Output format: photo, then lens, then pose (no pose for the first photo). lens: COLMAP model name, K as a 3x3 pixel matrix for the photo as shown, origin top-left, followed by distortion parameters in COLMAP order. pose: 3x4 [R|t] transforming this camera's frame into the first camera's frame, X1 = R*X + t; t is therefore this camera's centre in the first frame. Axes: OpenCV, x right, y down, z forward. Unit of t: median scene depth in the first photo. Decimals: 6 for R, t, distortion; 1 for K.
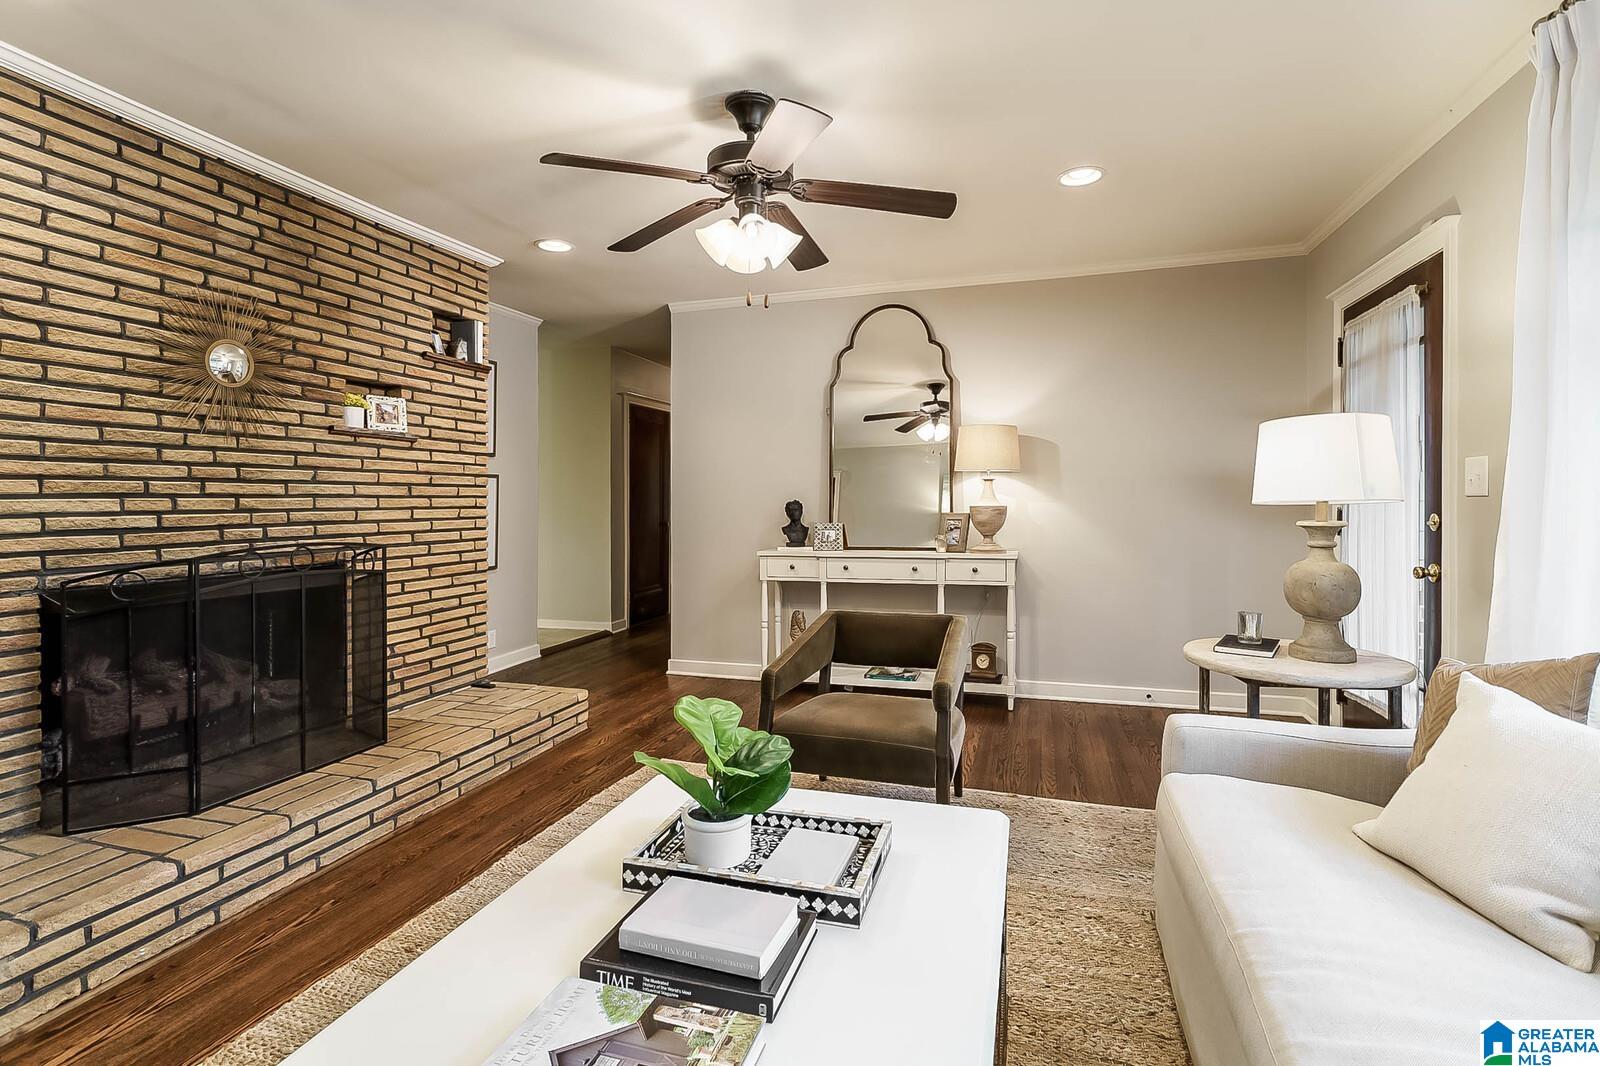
lens RADIAL K [[761.7, 0, 800.1], [0, 761.7, 503.9], [0, 0, 1]] dist [-0.000646, -0.000446]
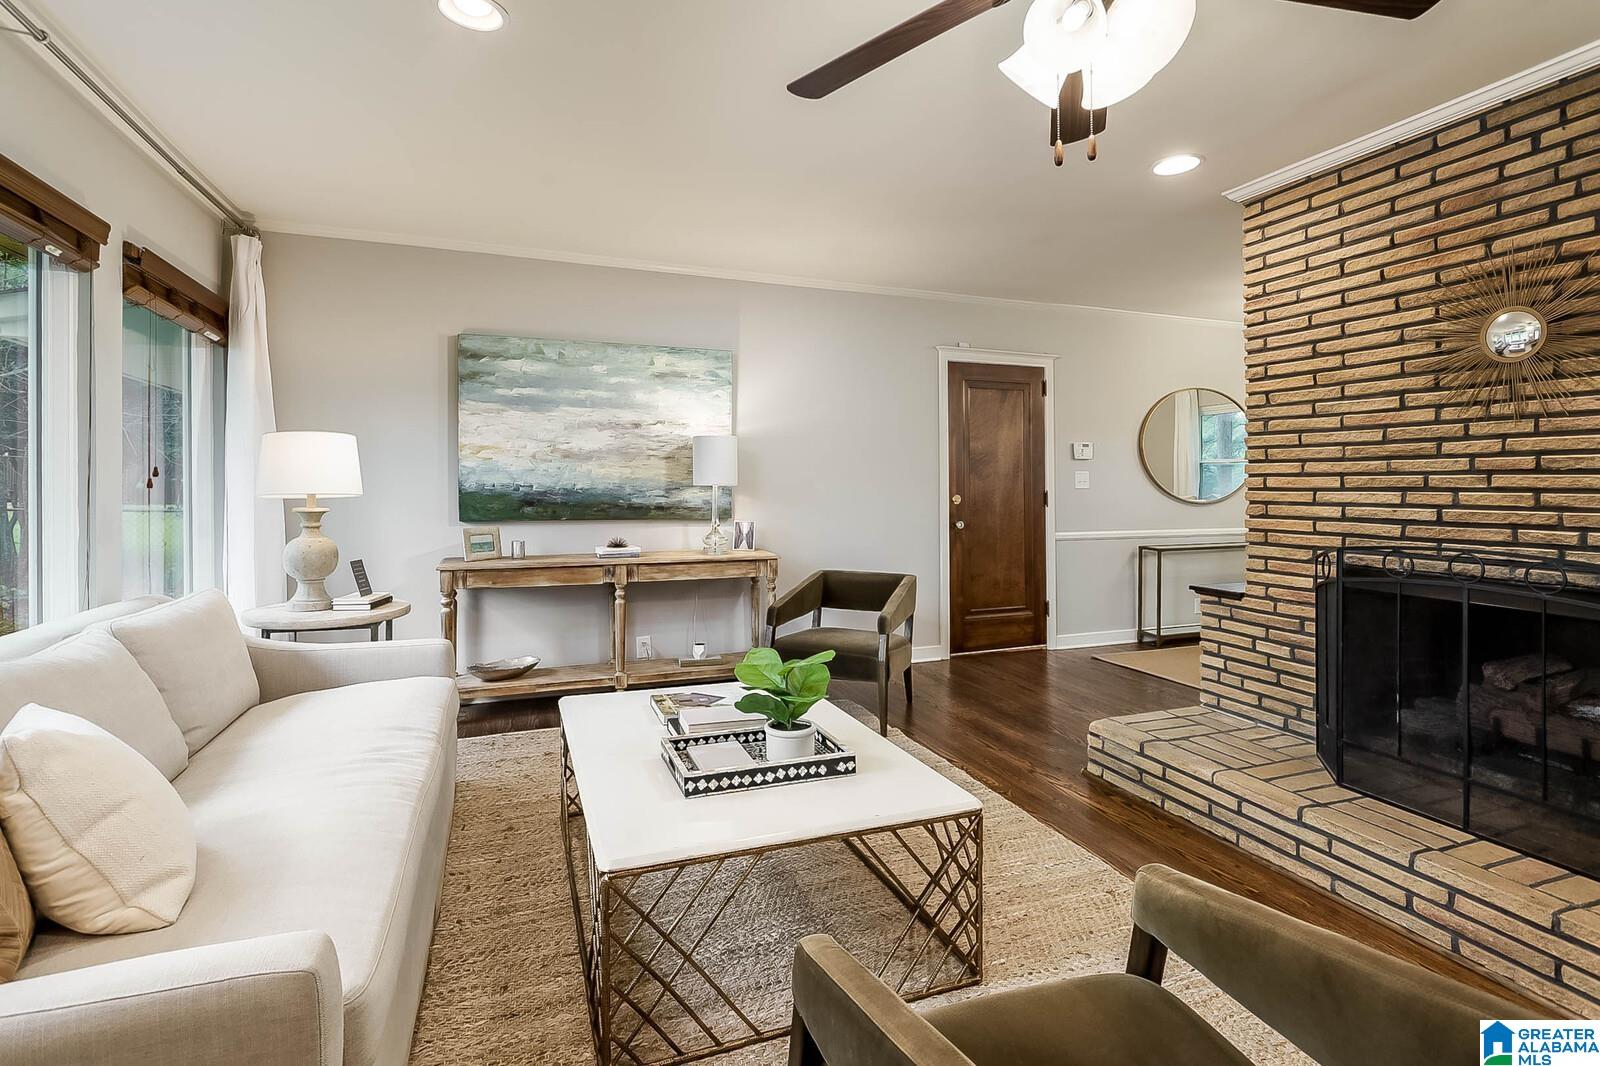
lens RADIAL K [[763.6, 0, 803.9], [0, 763.6, 494.7], [0, 0, 1]] dist [-0.002620, 0.000902]
pose [[-0.787961, 0.008157, -0.615671, 0.409845], [-0.005373, 0.999783, 0.020123, -0.018808], [0.615702, 0.019164, -0.787746, 1.215049]]
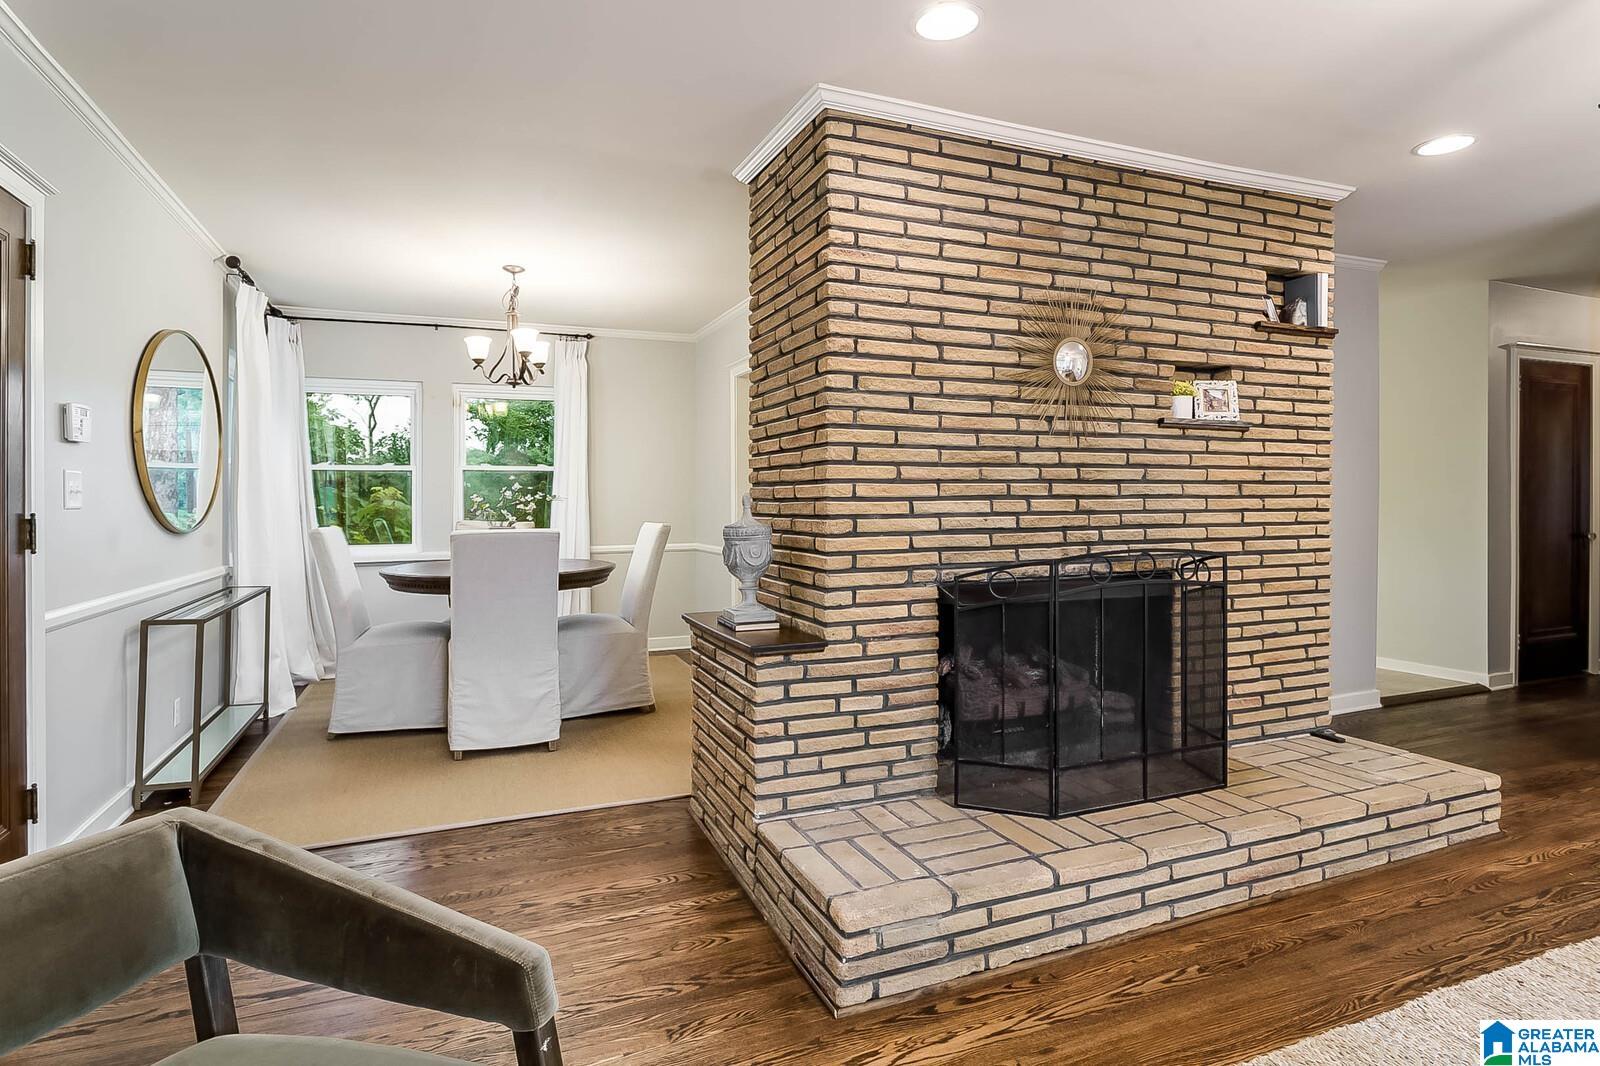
lens RADIAL K [[848.1, 0, 796.4], [0, 848.1, 501.9], [0, 0, 1]] dist [-0.003320, 0.002297]
pose [[0.640360, -0.000763, -0.768075, -0.143545], [-0.000722, 0.999998, -0.001595, -0.002446], [0.768075, 0.001575, 0.640359, 0.031115]]
